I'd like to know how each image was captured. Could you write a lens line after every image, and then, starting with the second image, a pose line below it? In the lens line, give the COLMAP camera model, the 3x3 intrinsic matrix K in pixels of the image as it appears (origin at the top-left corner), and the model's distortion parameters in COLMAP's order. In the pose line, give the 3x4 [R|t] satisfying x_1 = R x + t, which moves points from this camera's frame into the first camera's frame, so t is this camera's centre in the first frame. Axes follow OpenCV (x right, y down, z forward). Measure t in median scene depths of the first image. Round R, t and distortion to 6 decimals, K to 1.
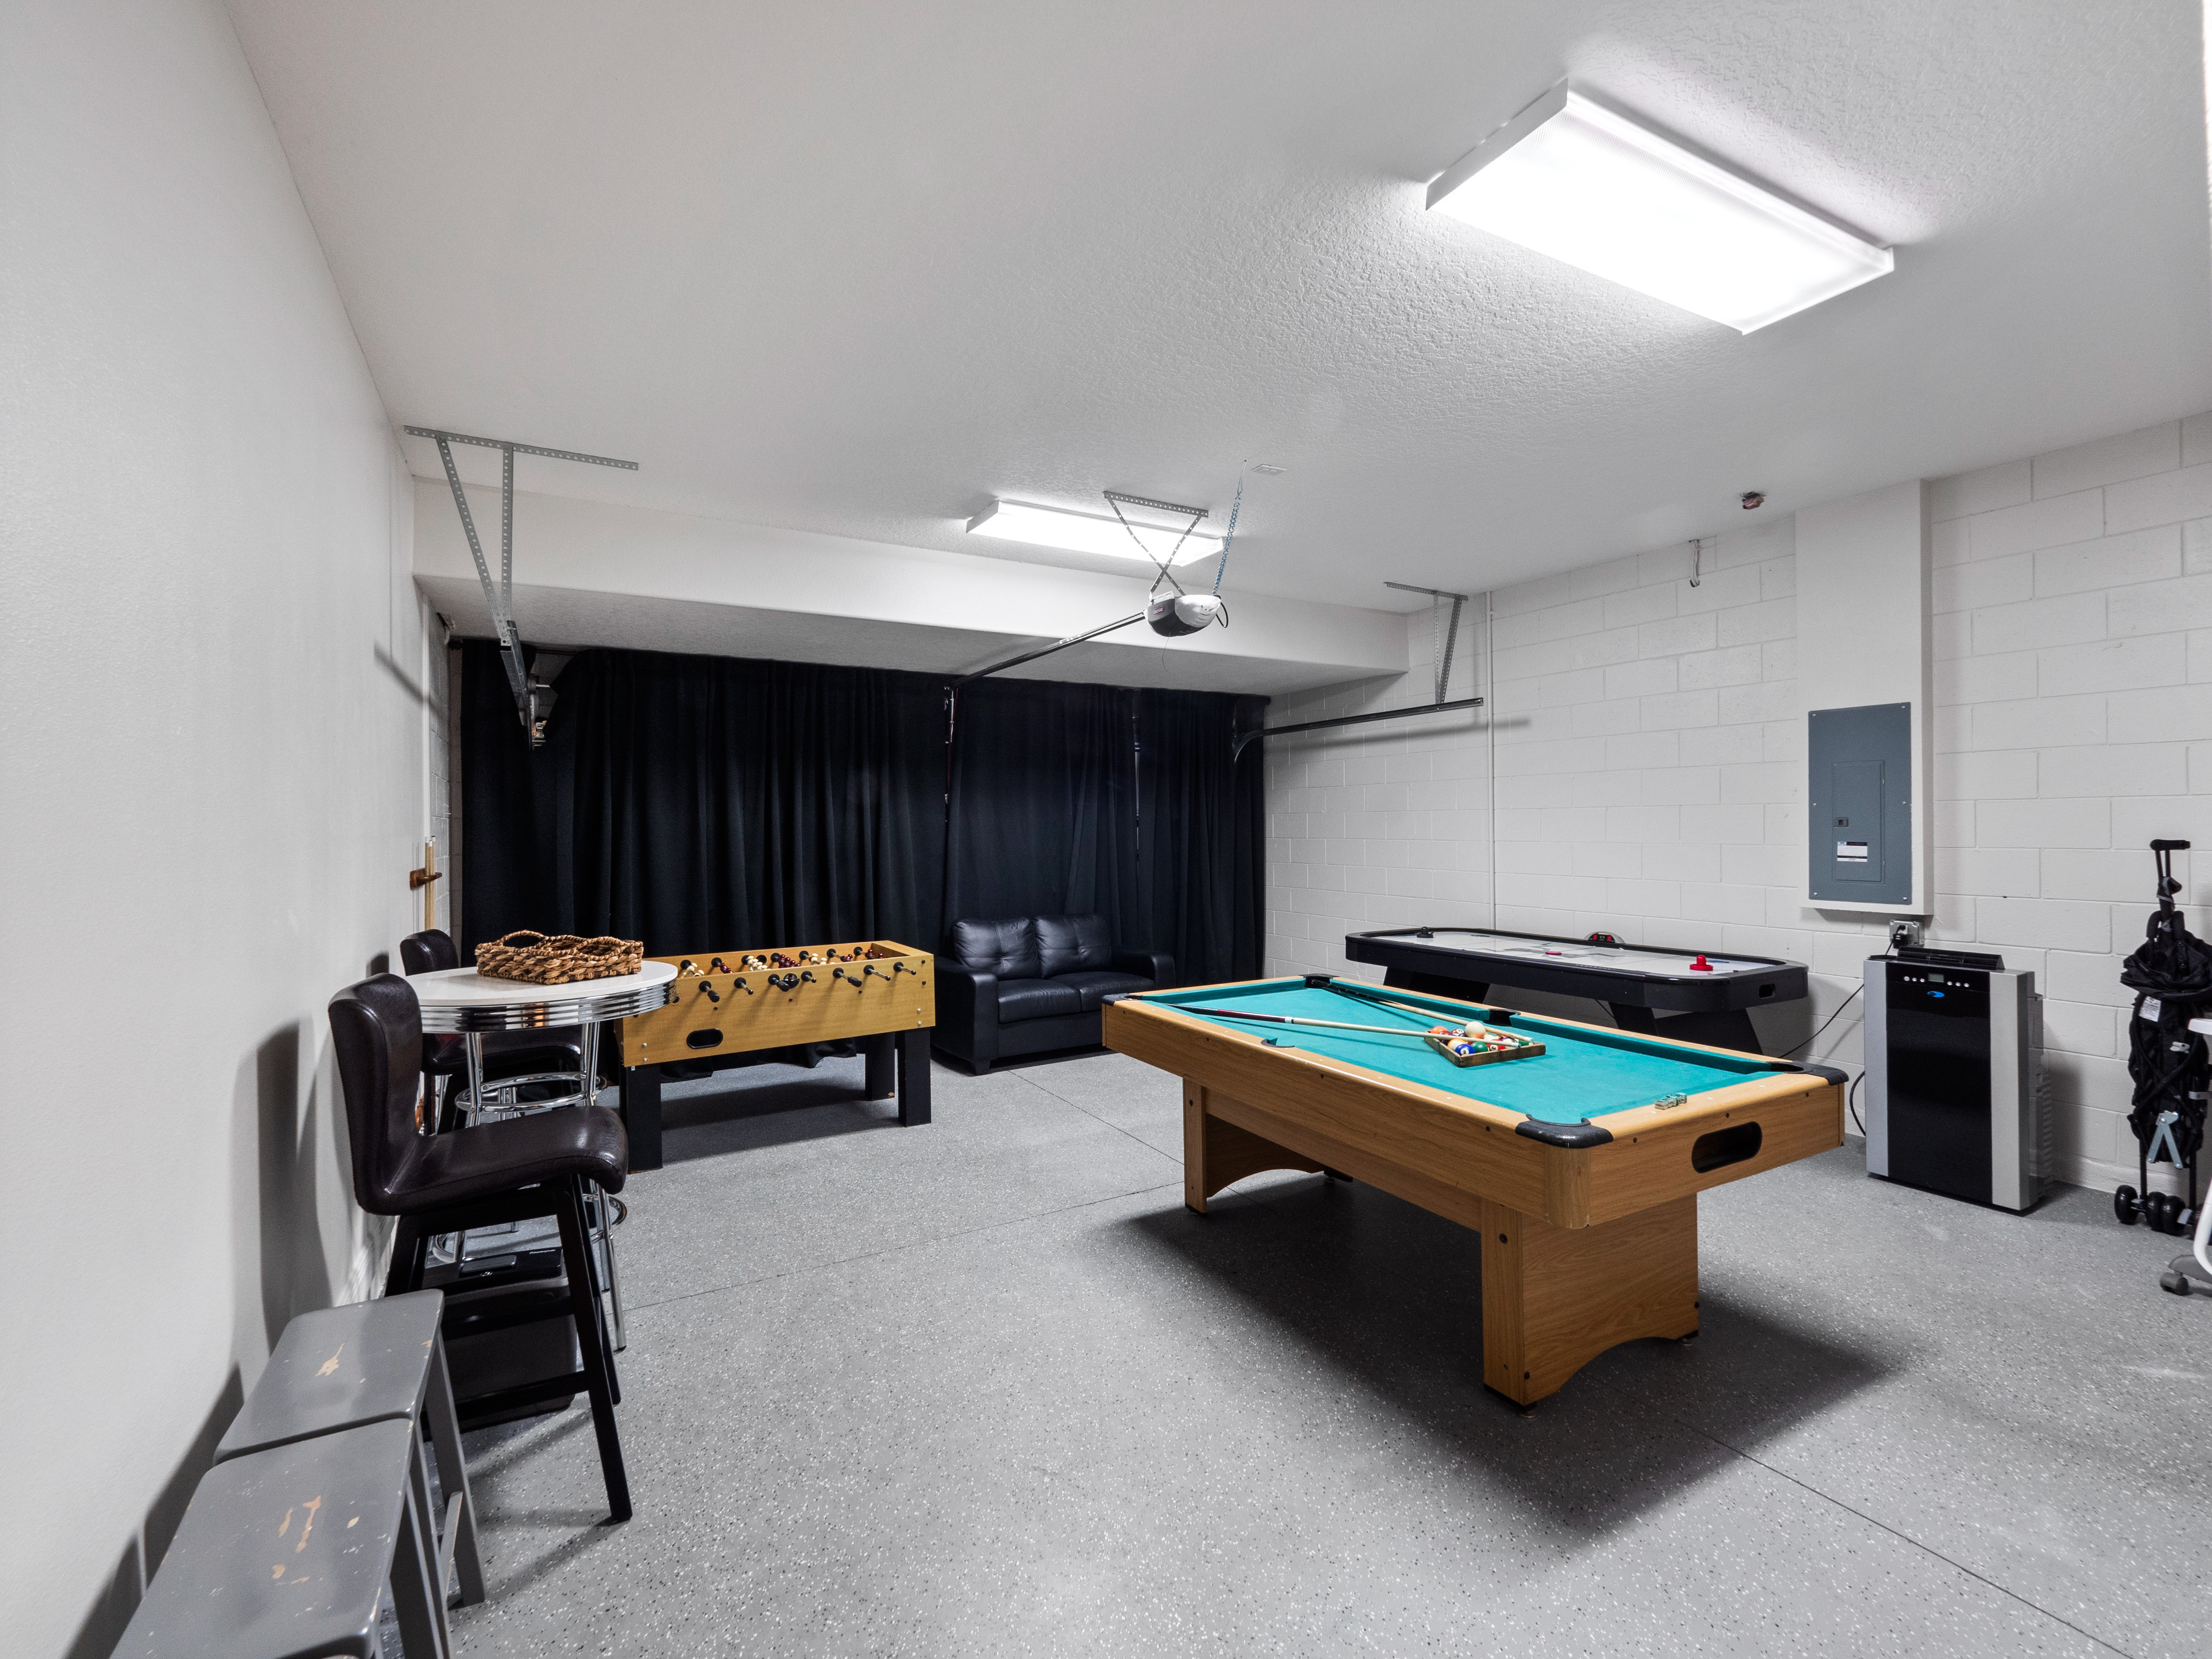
lens RADIAL K [[943.7, 0, 1092.2], [0, 943.7, 828.2], [0, 0, 1]] dist [0.008034, -0.008557]
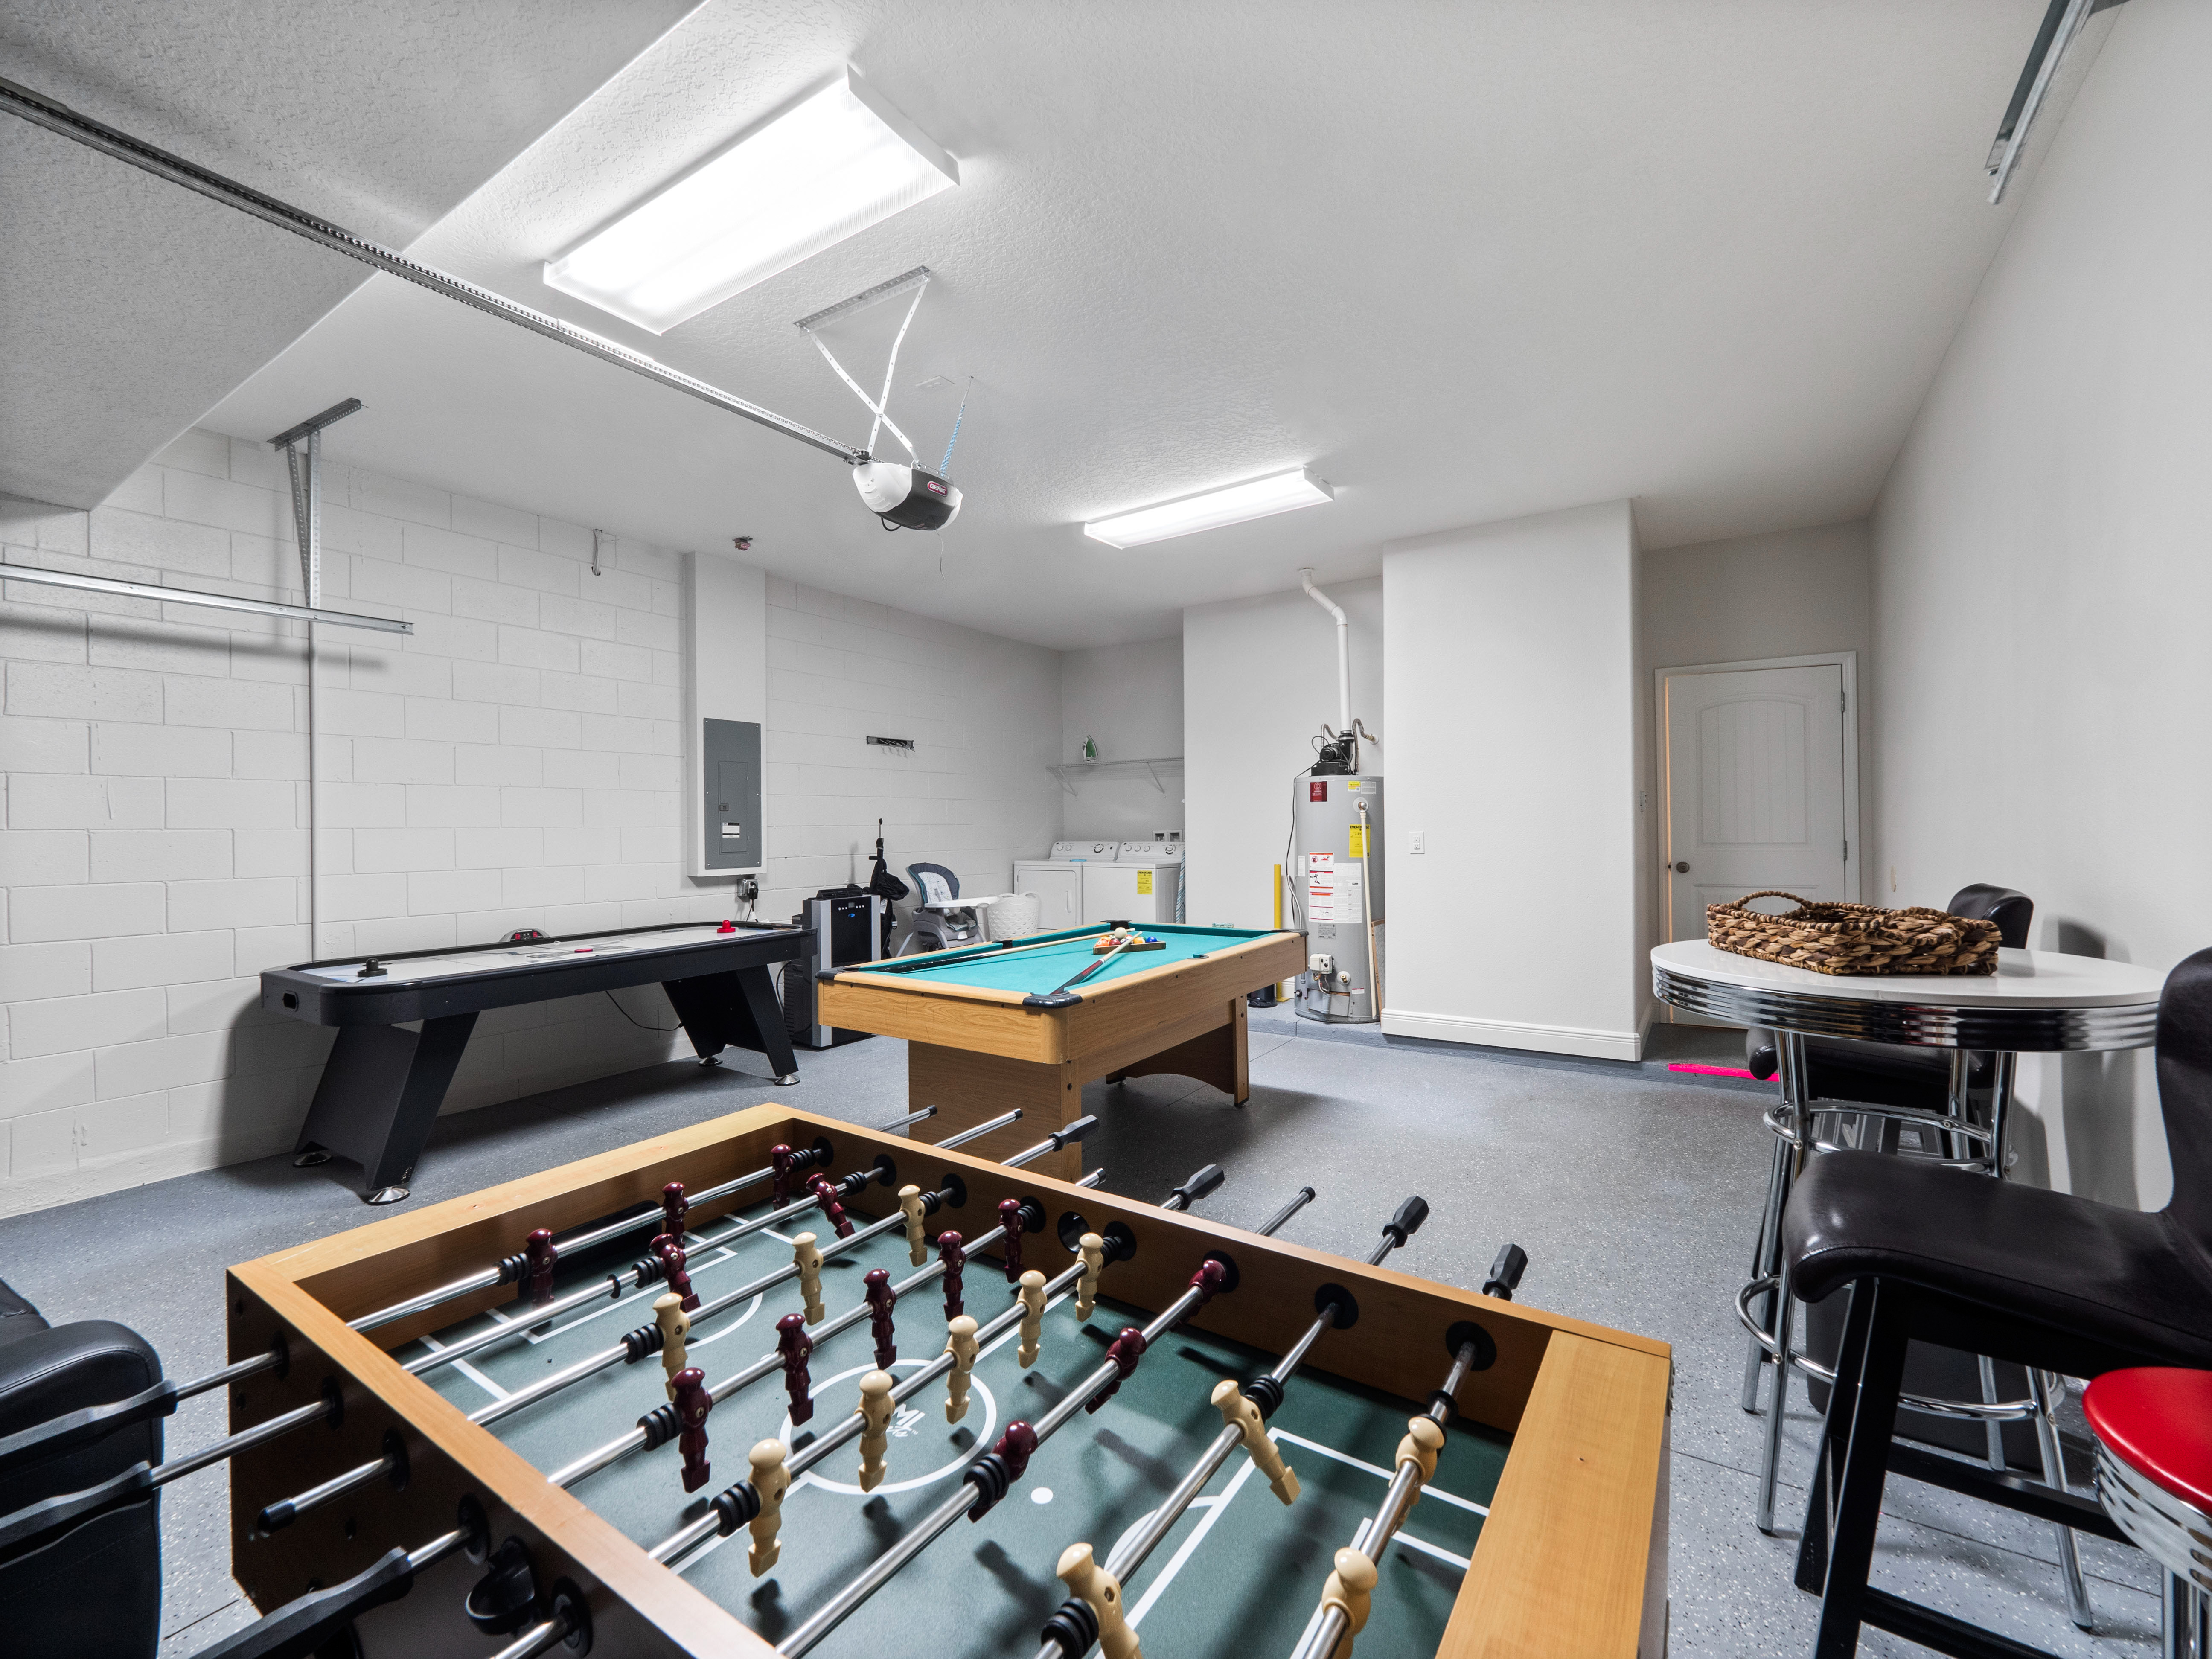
lens RADIAL K [[943.7, 0, 1092.2], [0, 943.7, 828.2], [0, 0, 1]] dist [0.008034, -0.008557]
pose [[-0.468641, -0.007828, 0.883354, -0.520518], [0.001663, 0.999951, 0.009743, 0.008598], [-0.883387, 0.006035, -0.468605, 1.008940]]
